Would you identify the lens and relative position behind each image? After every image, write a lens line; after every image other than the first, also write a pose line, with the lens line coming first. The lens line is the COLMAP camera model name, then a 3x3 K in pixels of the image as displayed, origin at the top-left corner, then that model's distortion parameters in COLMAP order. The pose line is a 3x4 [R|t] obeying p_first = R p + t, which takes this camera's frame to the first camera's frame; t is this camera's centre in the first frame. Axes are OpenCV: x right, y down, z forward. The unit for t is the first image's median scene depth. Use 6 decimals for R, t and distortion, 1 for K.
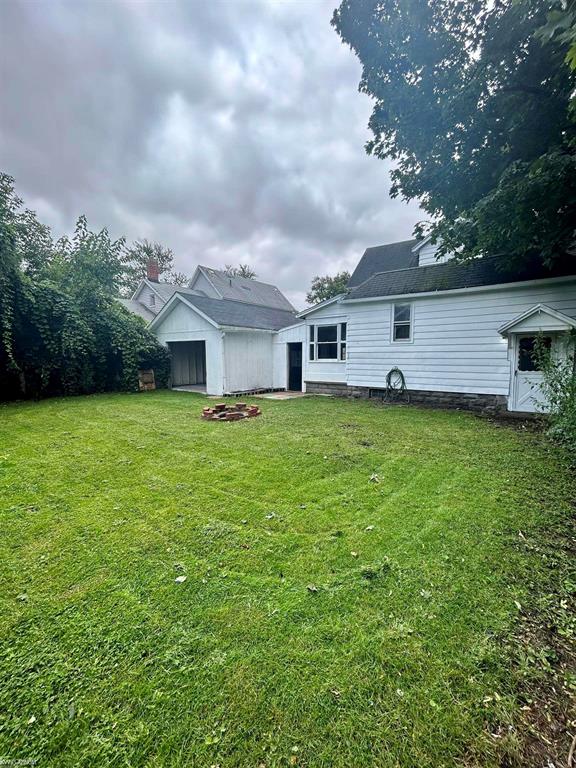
lens RADIAL K [[310.9, 0, 278.0], [0, 310.9, 393.2], [0, 0, 1]] dist [-0.006605, -0.000971]
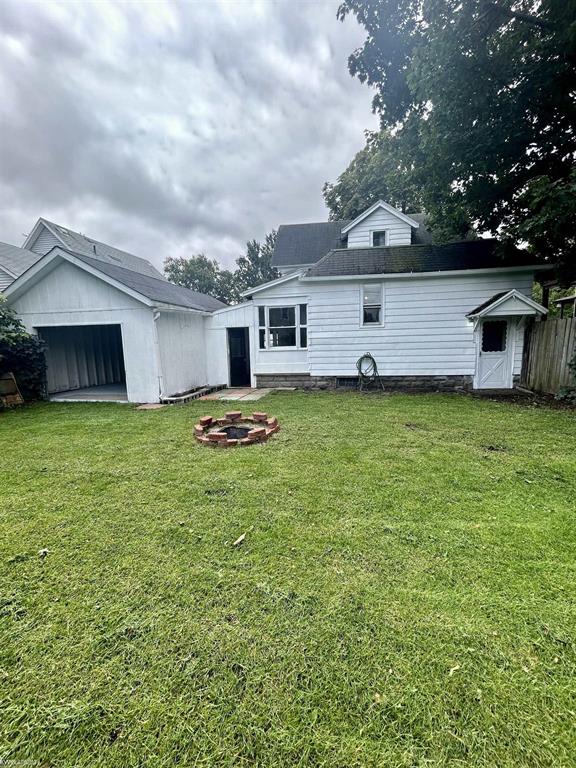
lens RADIAL K [[310.9, 0, 284.6], [0, 310.9, 385.1], [0, 0, 1]] dist [-0.006605, -0.000971]
pose [[0.886469, -0.087360, 0.454467, -0.248500], [0.079483, 0.996170, 0.036451, -0.037296], [-0.455910, 0.003810, 0.890017, 0.256059]]
